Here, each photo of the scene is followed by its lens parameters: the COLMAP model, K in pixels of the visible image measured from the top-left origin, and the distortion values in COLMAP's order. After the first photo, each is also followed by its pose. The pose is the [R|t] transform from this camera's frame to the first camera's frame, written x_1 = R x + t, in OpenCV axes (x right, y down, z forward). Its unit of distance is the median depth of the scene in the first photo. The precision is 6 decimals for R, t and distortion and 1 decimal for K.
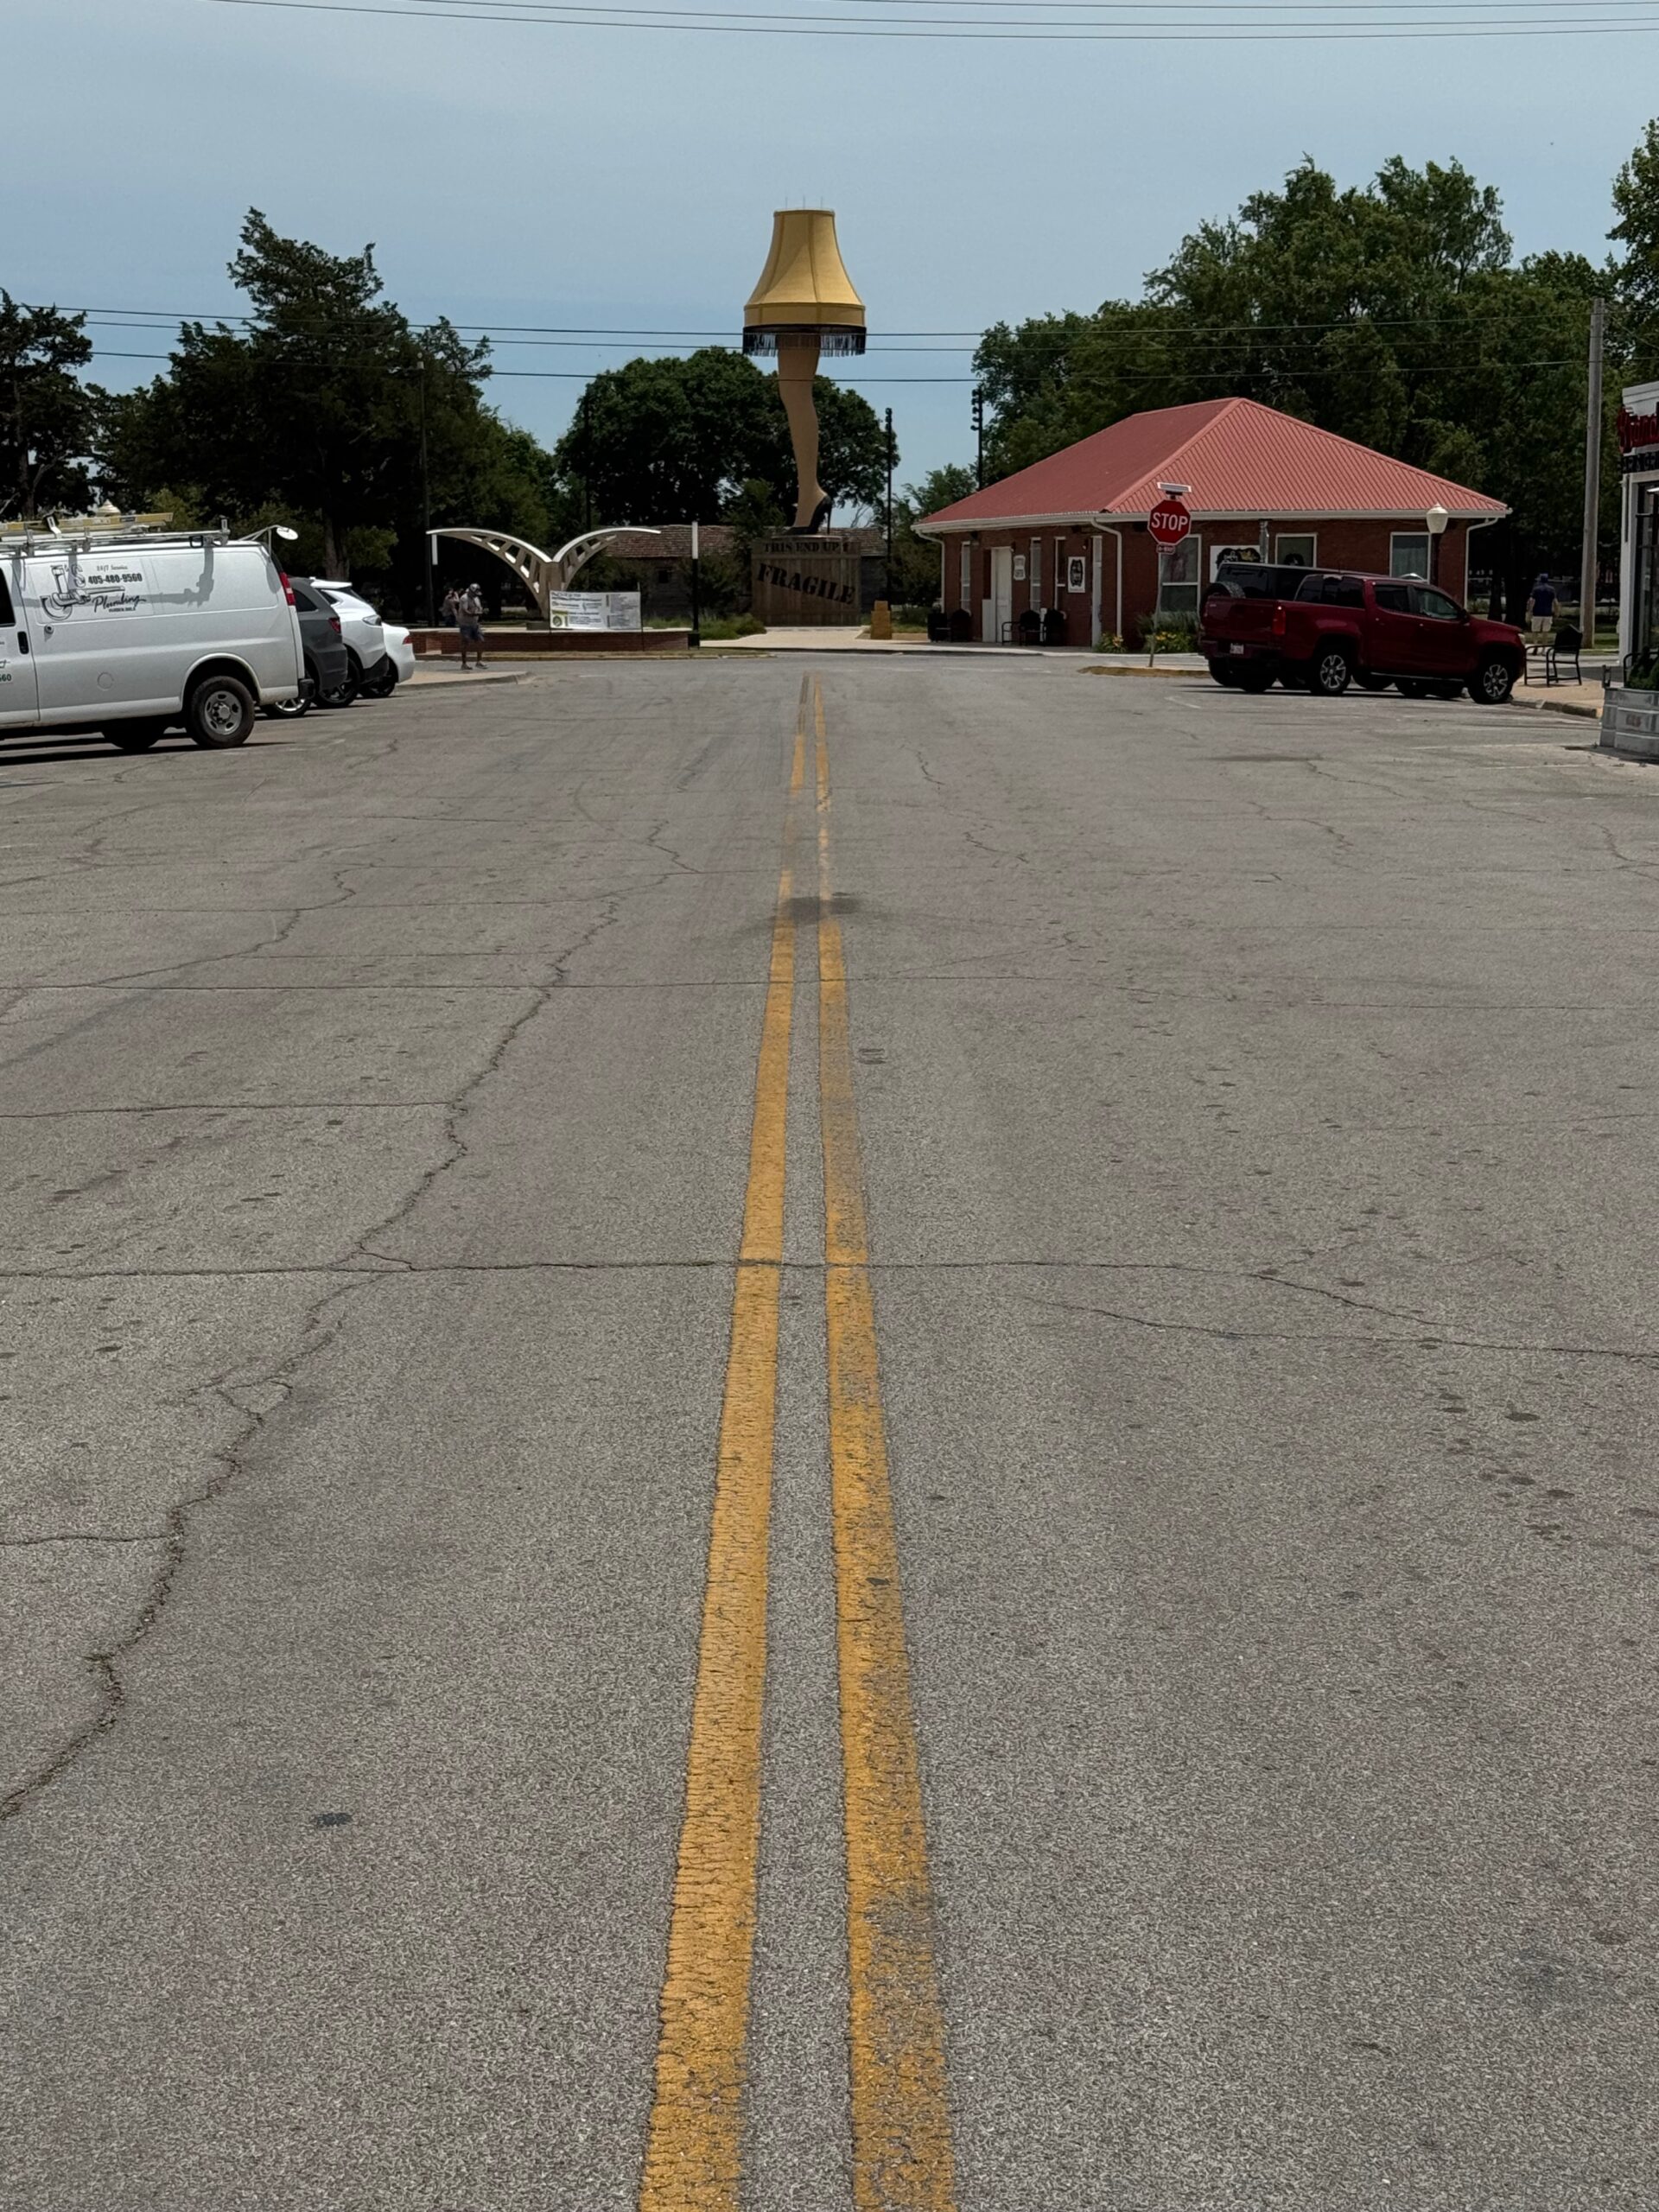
lens RADIAL K [[3545.6, 0, 829.5], [0, 3545.6, 1106.0], [0, 0, 1]] dist [0.001097, -0.014654]
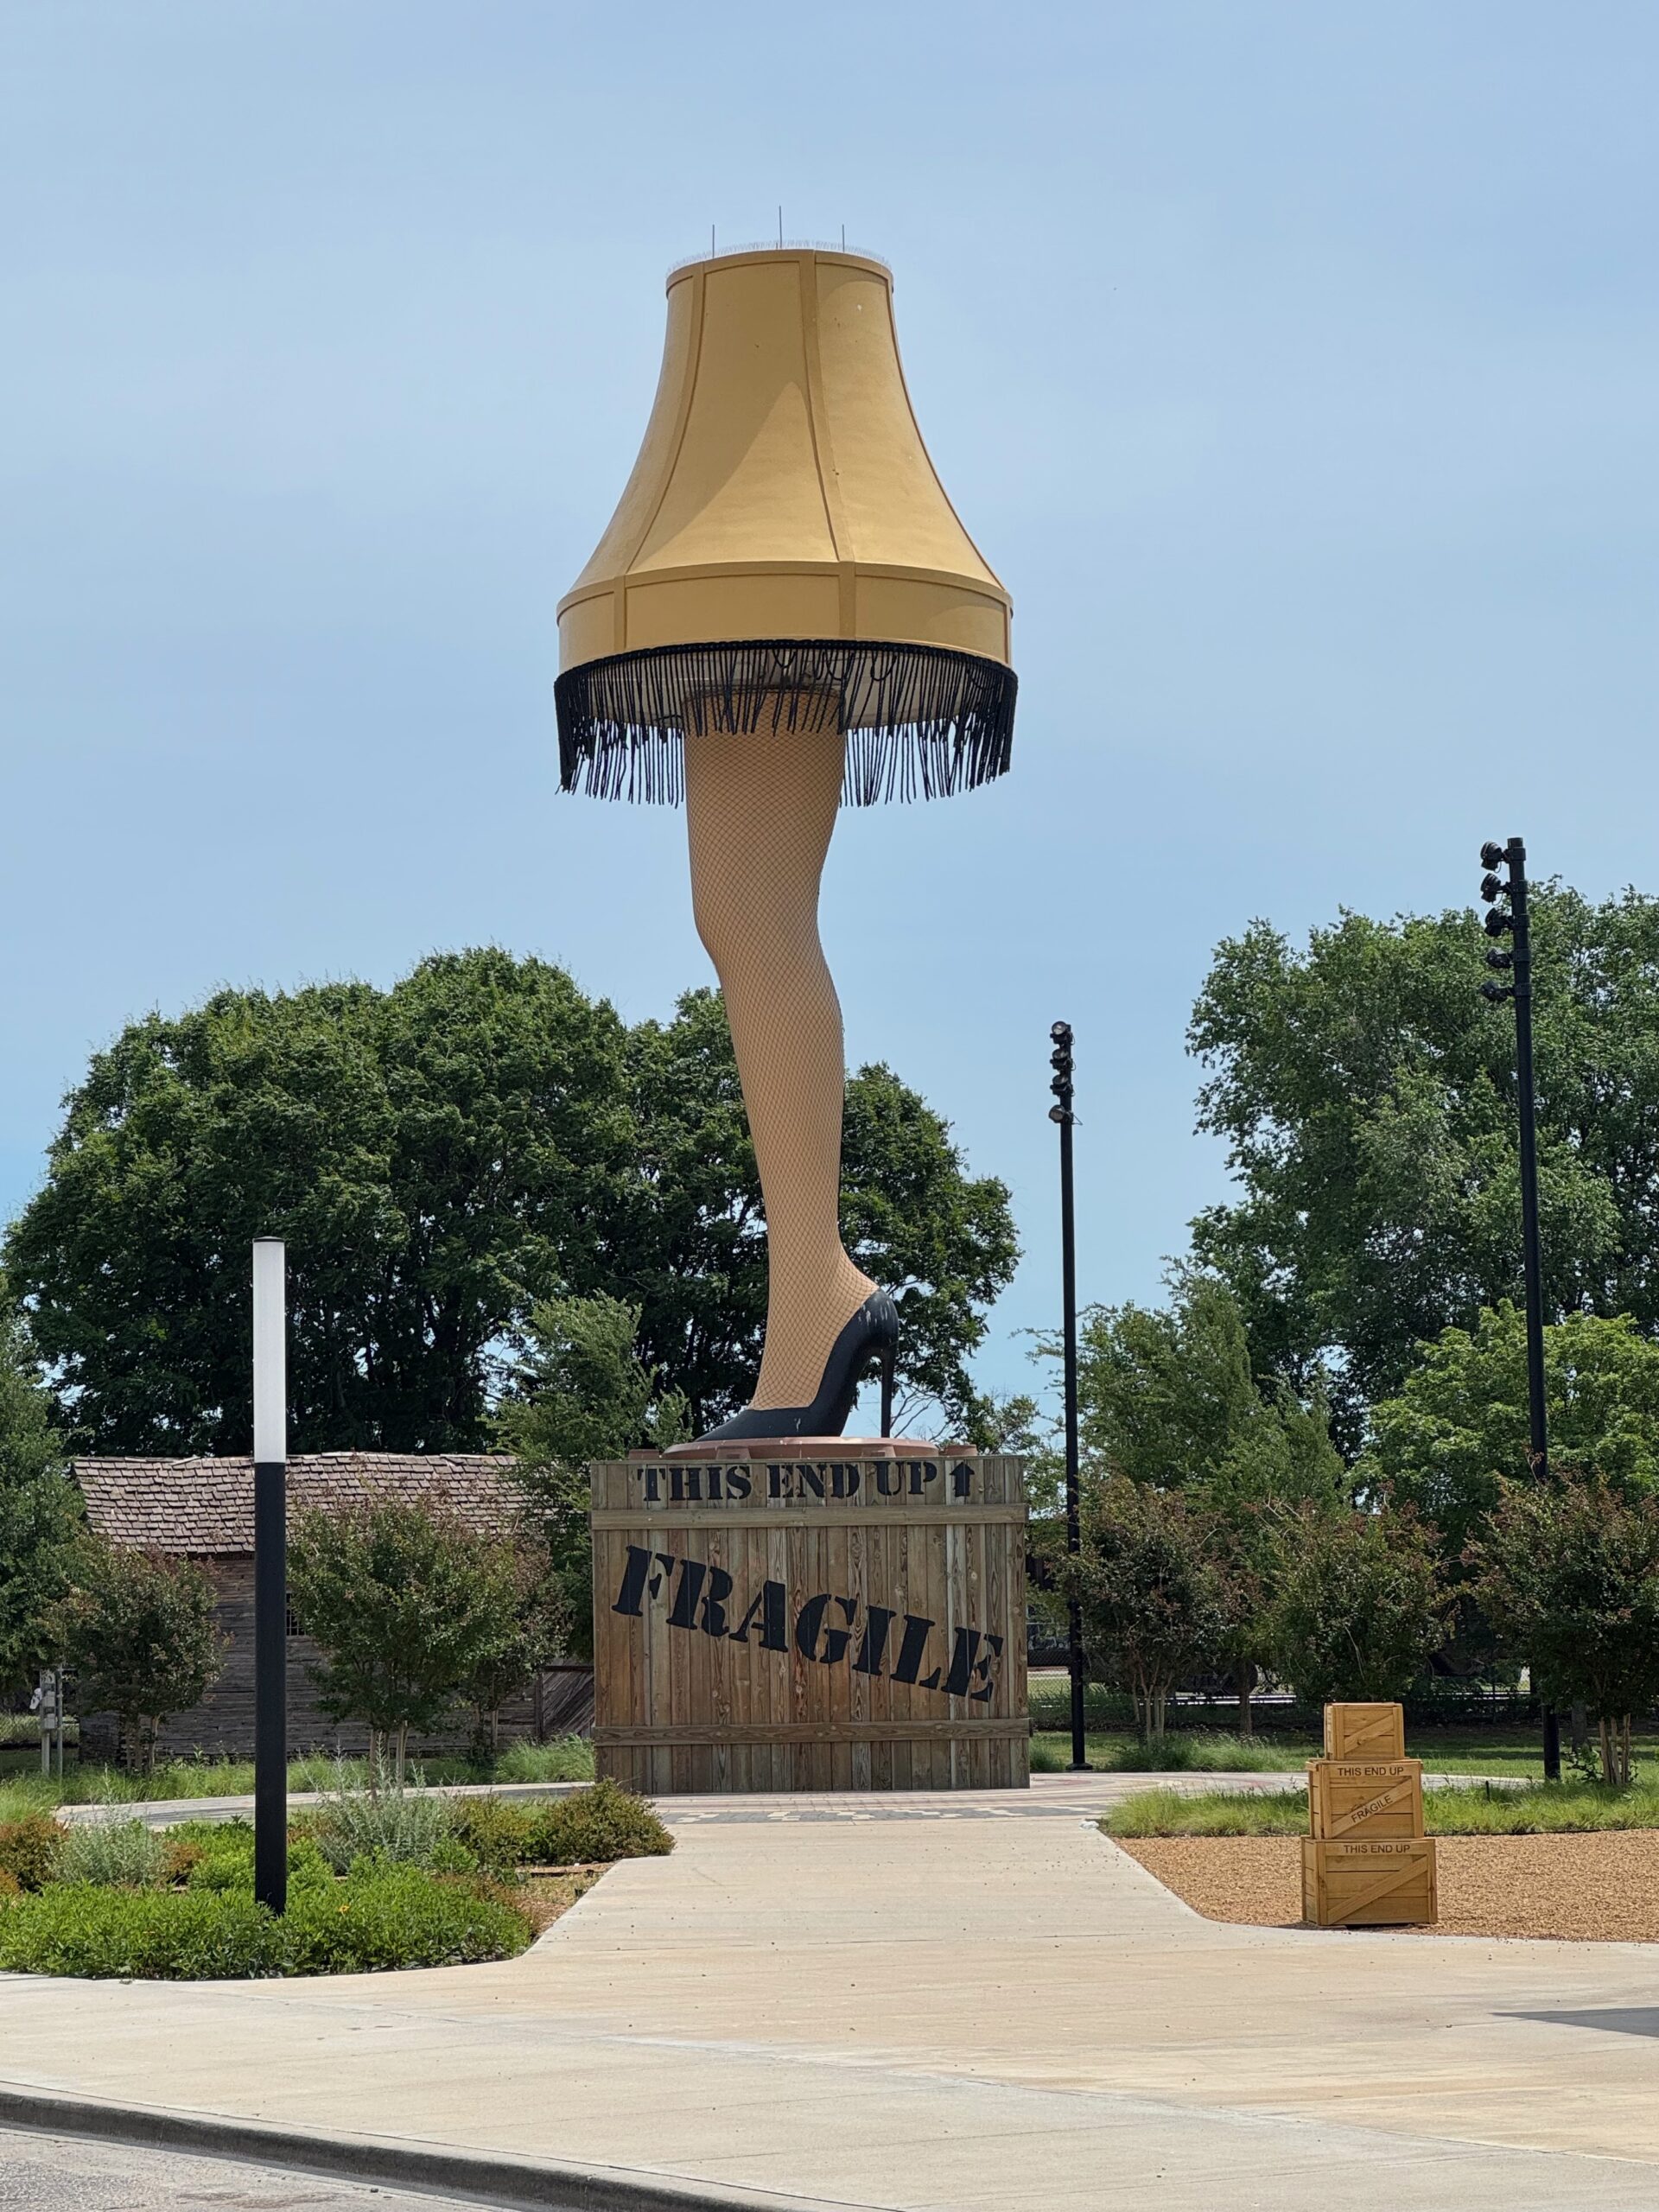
lens RADIAL K [[5103.6, 0, 829.5], [0, 5103.6, 1106.0], [0, 0, 1]] dist [-0.007788, -0.059431]
pose [[0.999500, -0.008079, 0.030578, -0.015884], [0.015503, 0.967859, -0.251016, -0.091086], [-0.027568, 0.251365, 0.967500, 0.634768]]
